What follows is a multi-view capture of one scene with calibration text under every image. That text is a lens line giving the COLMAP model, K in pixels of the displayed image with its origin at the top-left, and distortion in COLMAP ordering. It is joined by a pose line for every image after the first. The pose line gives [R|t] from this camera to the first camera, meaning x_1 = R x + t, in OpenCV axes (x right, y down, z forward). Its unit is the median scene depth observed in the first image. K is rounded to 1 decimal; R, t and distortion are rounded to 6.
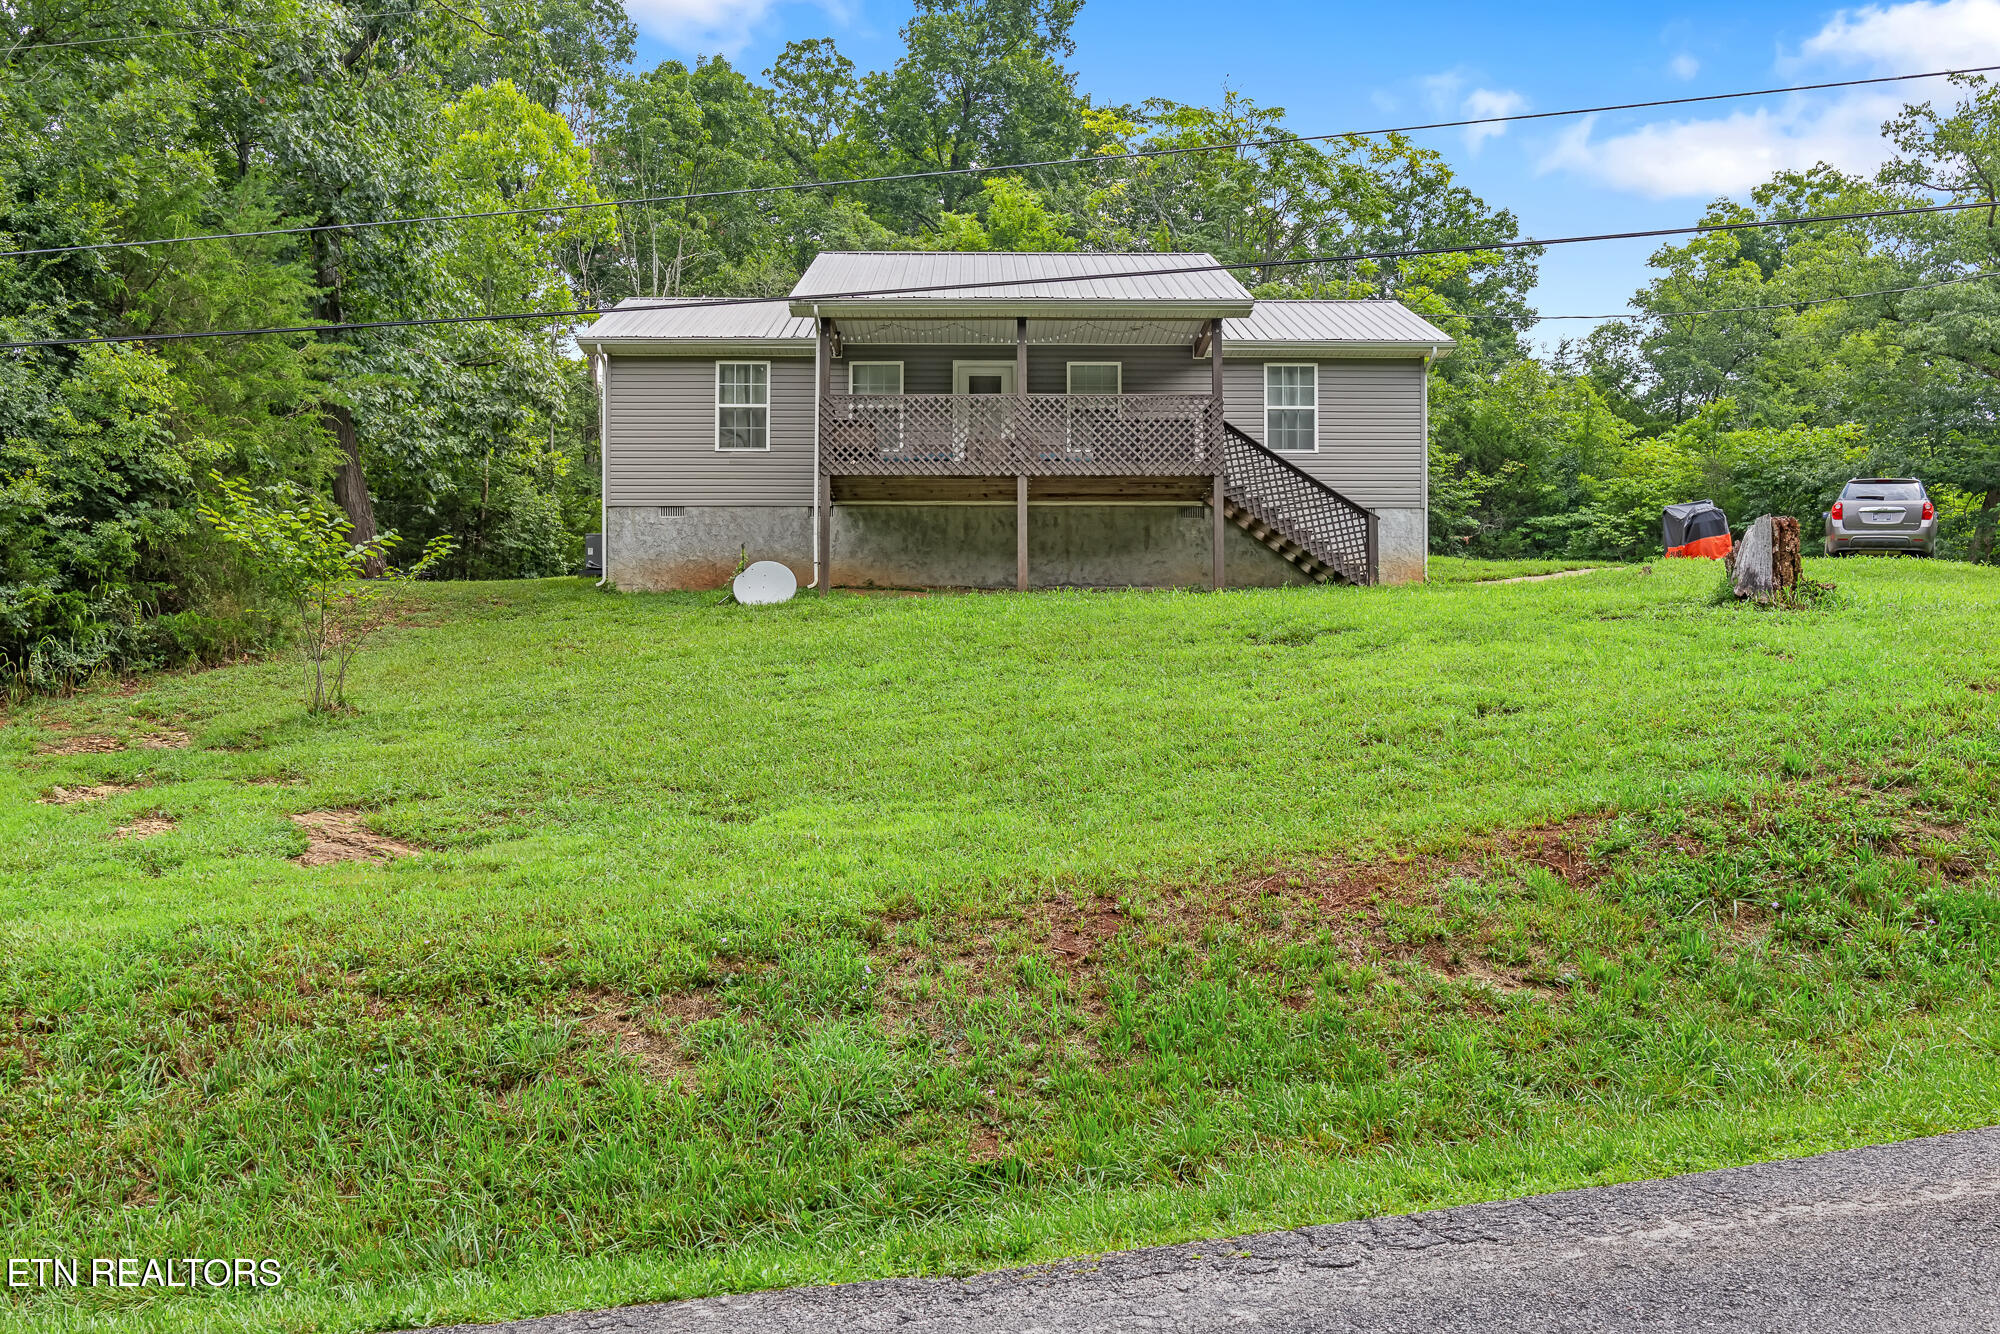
lens RADIAL K [[1736.3, 0, 990.9], [0, 1736.3, 727.0], [0, 0, 1]] dist [0.005523, -0.008287]
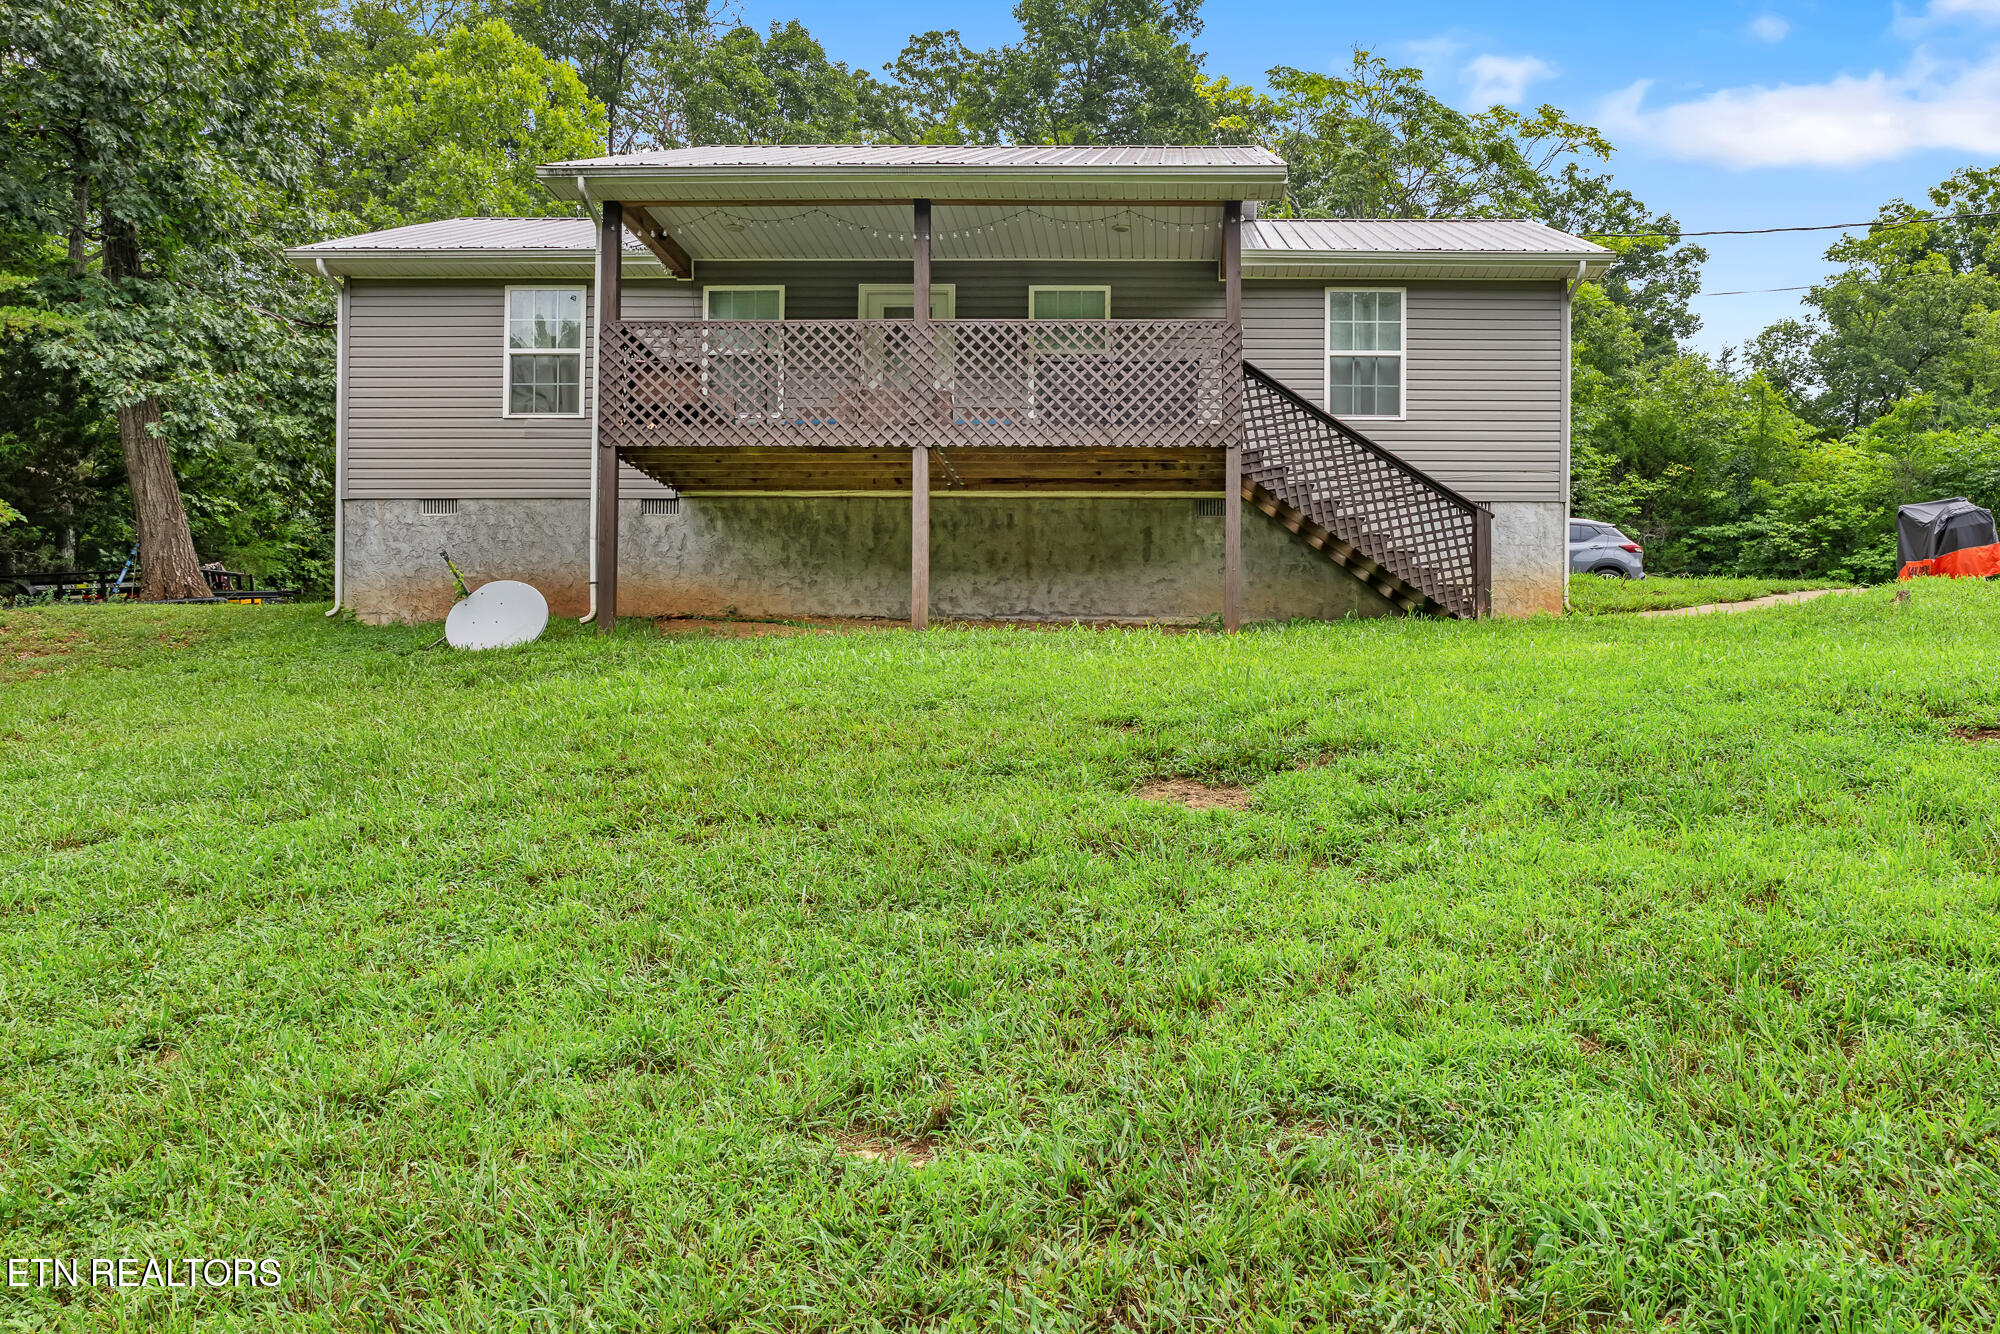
lens RADIAL K [[1556.3, 0, 1070.4], [0, 1556.3, 730.5], [0, 0, 1]] dist [-0.022352, 0.016708]
pose [[0.997256, 0.010041, -0.073339, 0.050605], [-0.009500, 0.999925, 0.007726, -0.019714], [0.073411, -0.007008, 0.997277, 0.188158]]
